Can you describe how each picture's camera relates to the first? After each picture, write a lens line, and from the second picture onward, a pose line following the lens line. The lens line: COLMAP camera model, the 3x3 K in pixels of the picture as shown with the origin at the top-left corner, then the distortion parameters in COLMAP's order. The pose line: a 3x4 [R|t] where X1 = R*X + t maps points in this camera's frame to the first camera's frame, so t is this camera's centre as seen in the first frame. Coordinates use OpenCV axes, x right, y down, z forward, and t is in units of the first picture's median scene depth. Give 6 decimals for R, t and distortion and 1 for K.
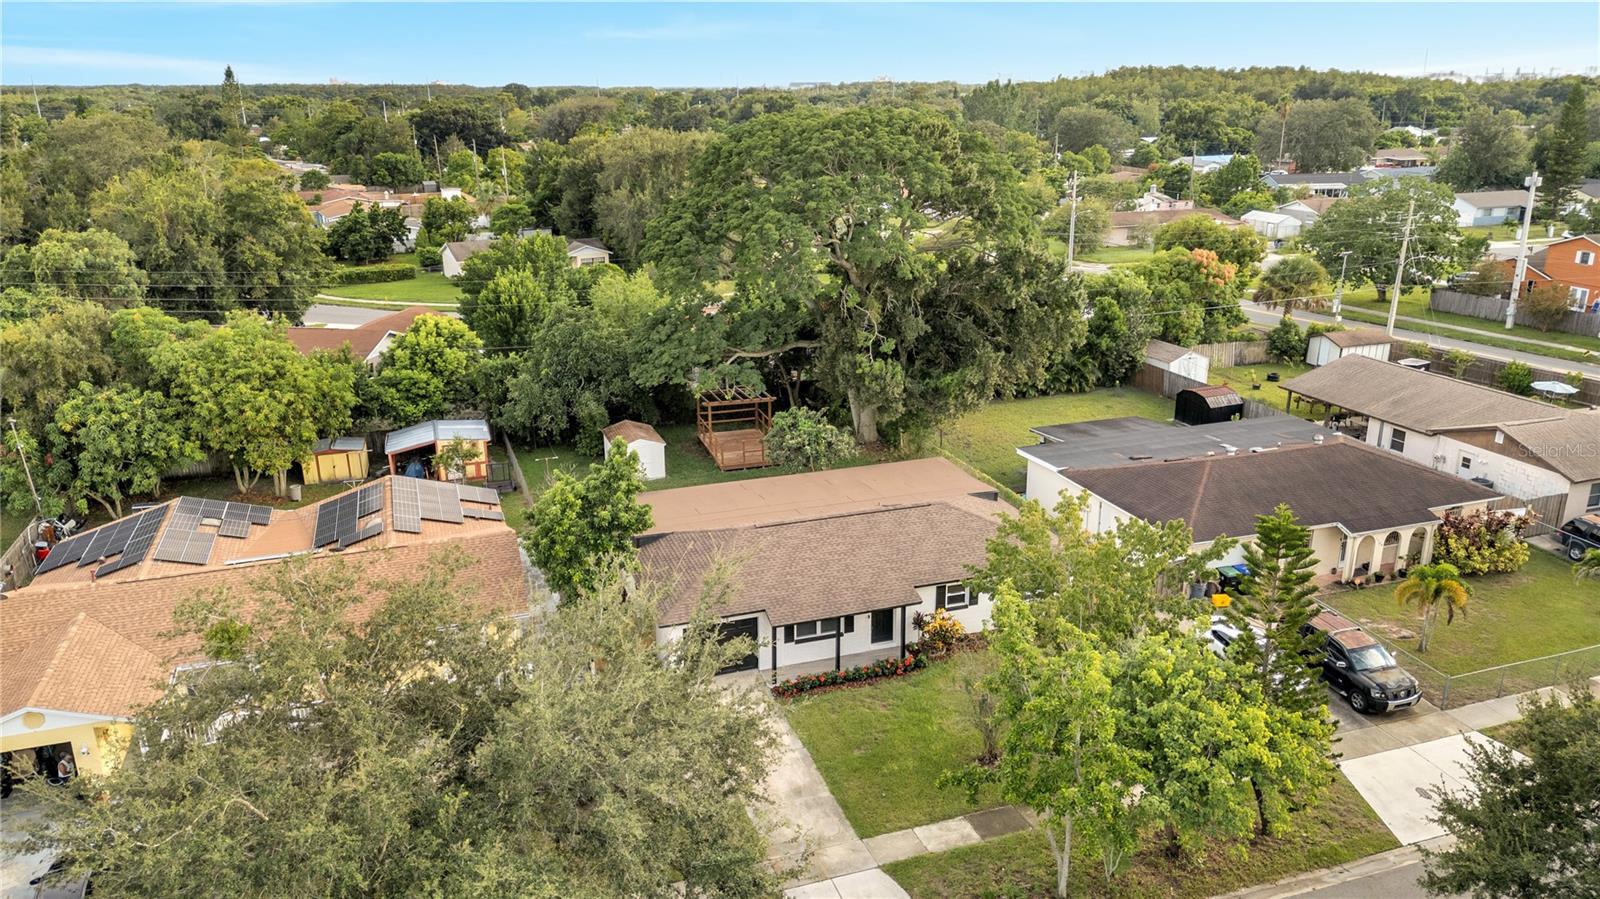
lens RADIAL K [[1121.3, 0, 799.2], [0, 1121.3, 446.3], [0, 0, 1]] dist [0.047482, -0.040326]
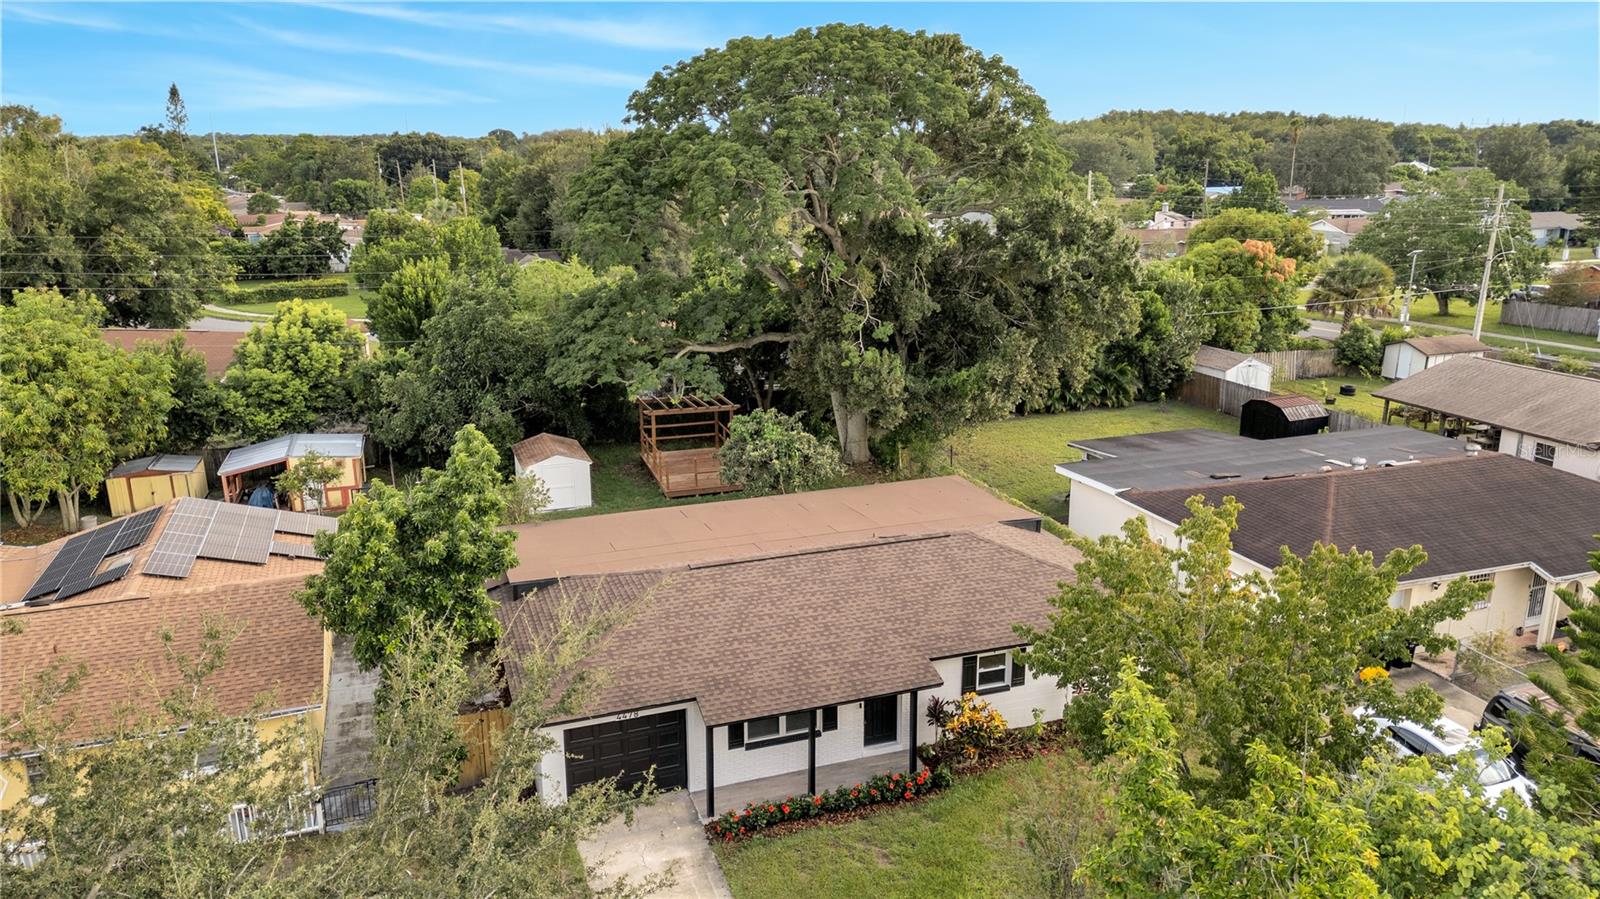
lens RADIAL K [[1121.3, 0, 798.1], [0, 1121.3, 447.8], [0, 0, 1]] dist [0.047482, -0.040326]
pose [[0.999962, -0.000496, 0.008690, 0.014125], [0.000875, 0.999047, -0.043633, 0.021545], [-0.008660, 0.043639, 0.999010, 0.237459]]
